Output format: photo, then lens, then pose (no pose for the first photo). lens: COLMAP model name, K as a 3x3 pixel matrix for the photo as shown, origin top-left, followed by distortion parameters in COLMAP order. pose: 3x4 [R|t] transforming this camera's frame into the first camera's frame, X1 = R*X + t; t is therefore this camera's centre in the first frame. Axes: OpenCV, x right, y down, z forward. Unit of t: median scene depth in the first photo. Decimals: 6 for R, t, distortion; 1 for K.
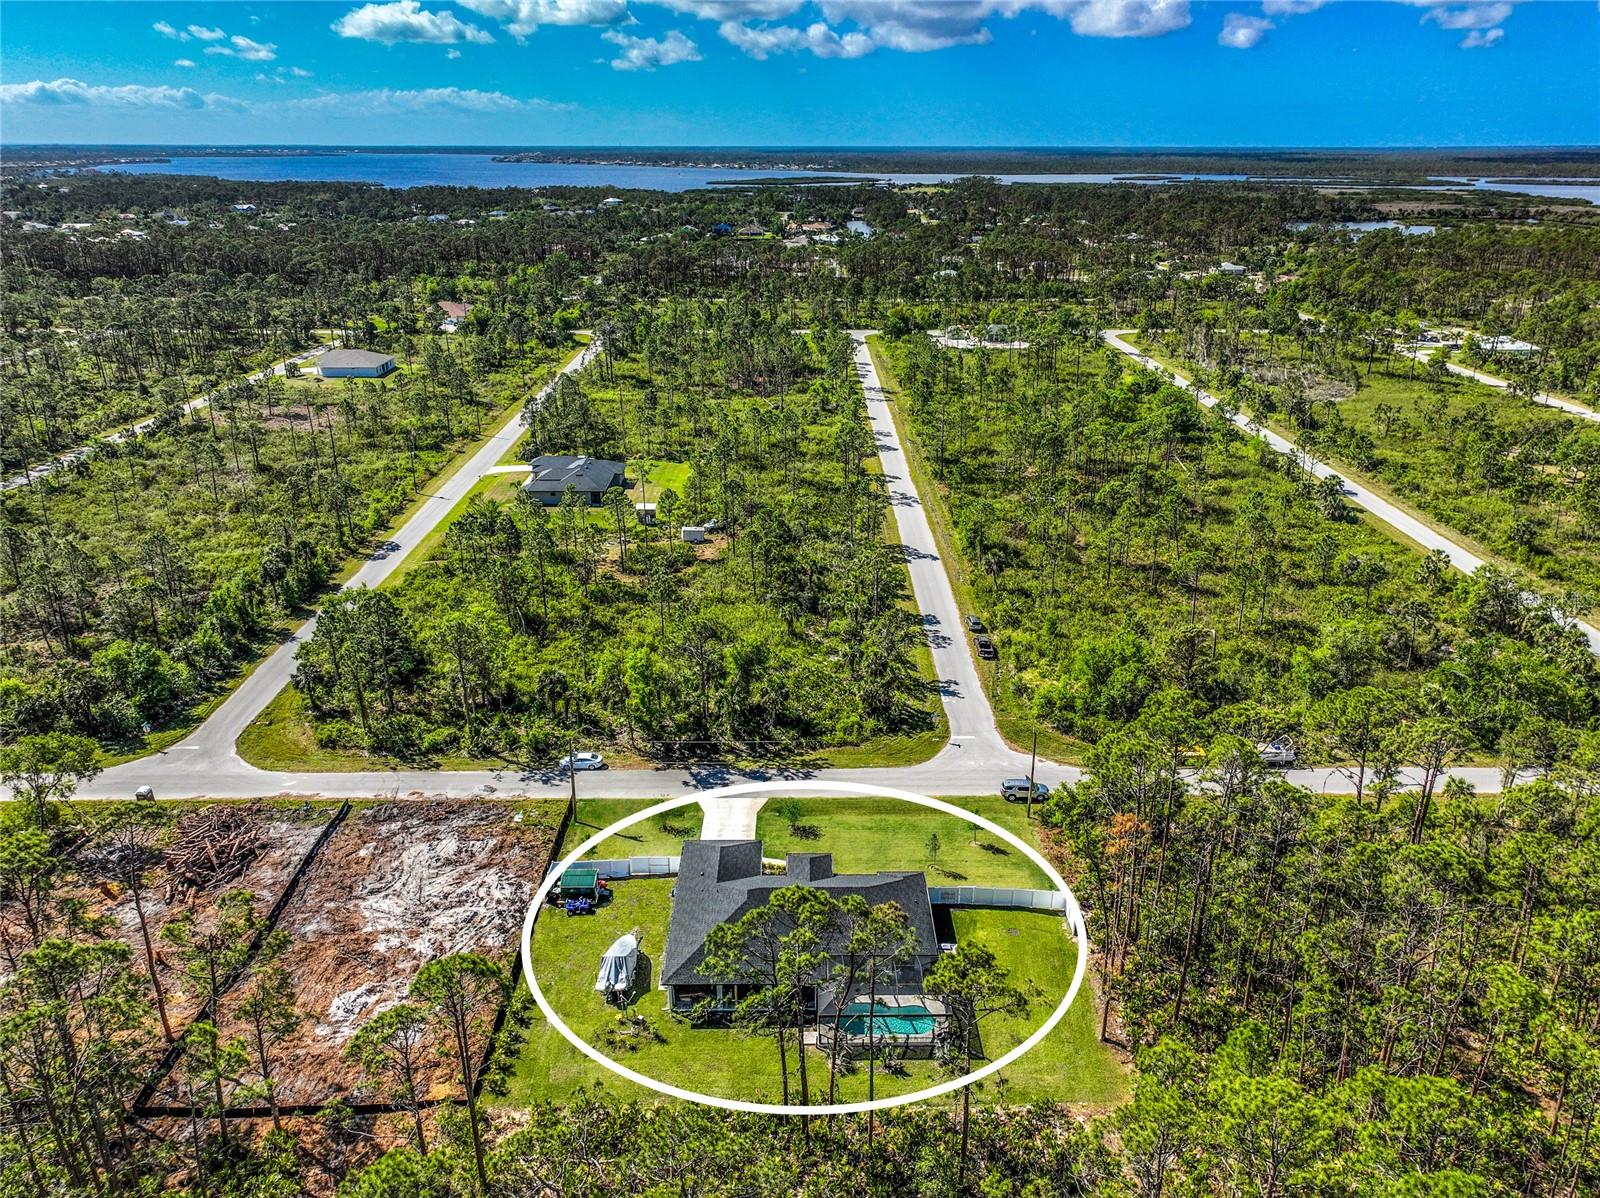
lens RADIAL K [[1131.1, 0, 800.0], [0, 1131.1, 599.0], [0, 0, 1]] dist [-0.007195, 0.030186]
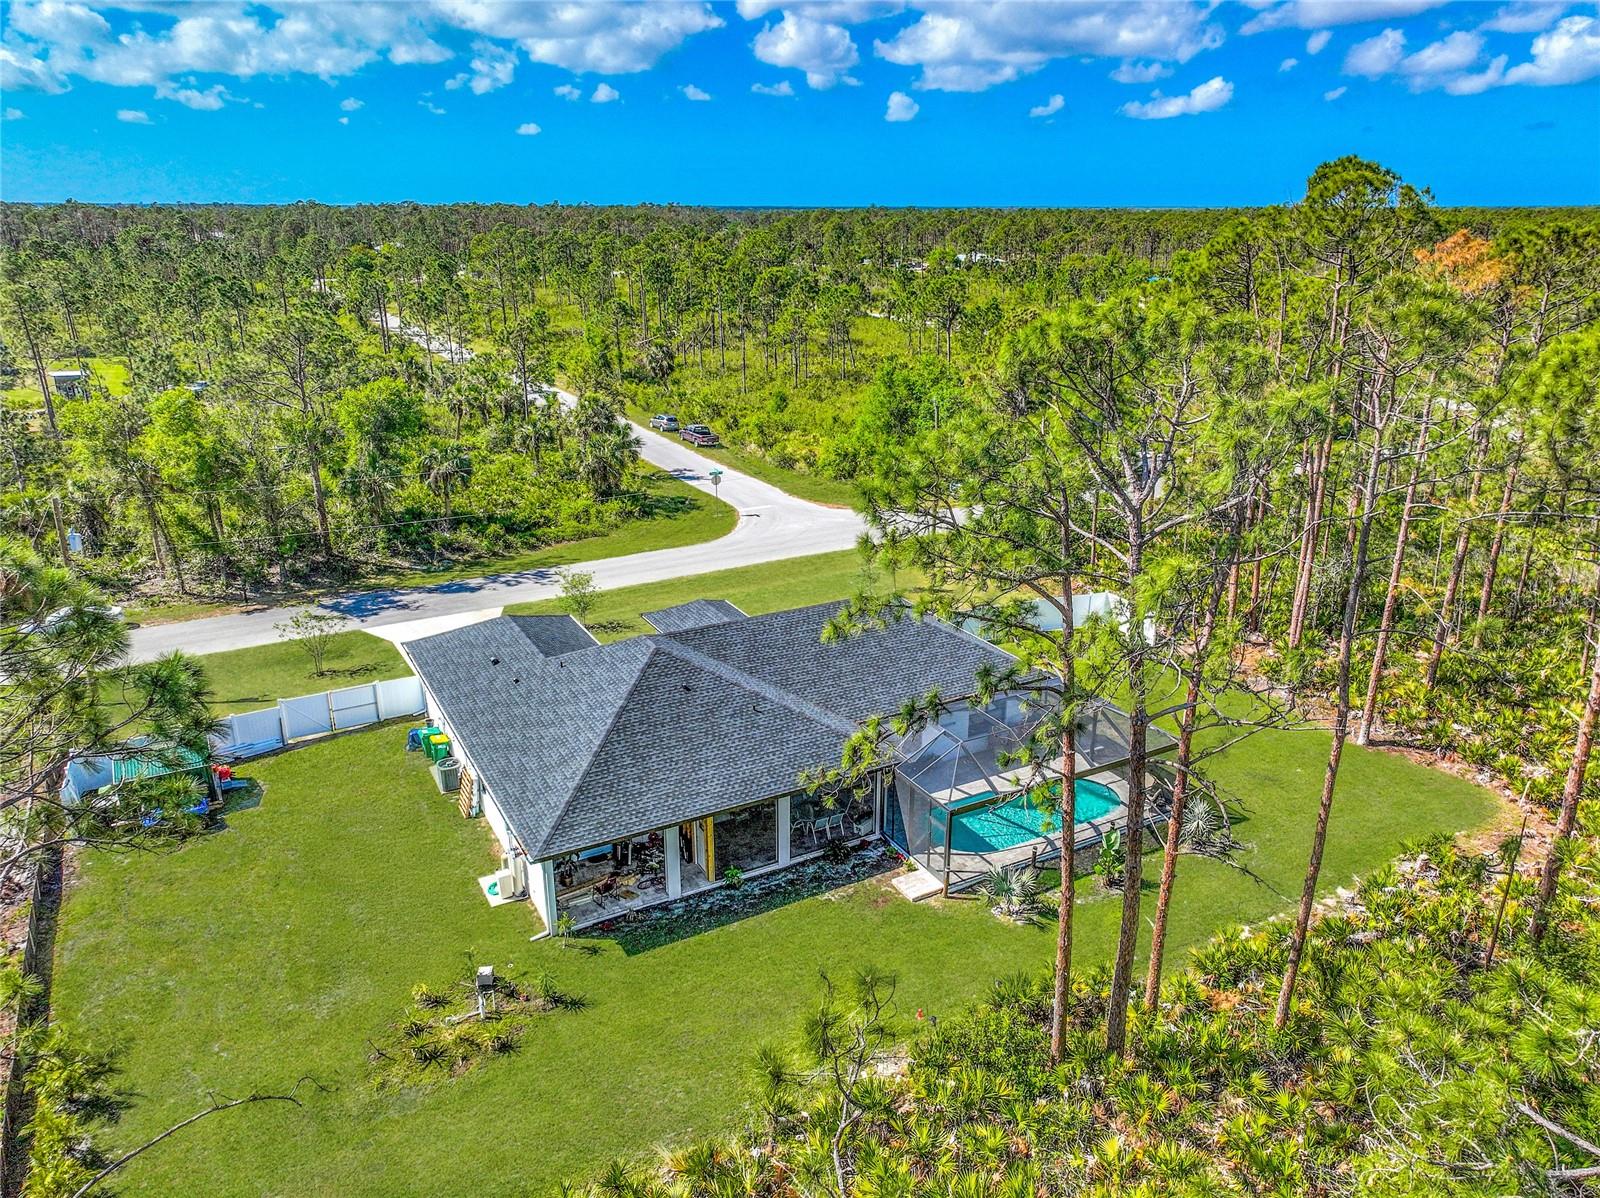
lens RADIAL K [[1131.1, 0, 800.0], [0, 1131.1, 599.0], [0, 0, 1]] dist [-0.007195, 0.030186]
pose [[0.870482, -0.144256, 0.470587, -0.174275], [0.173194, 0.984714, -0.018510, 0.232119], [-0.460723, 0.097616, 0.882160, 0.520800]]
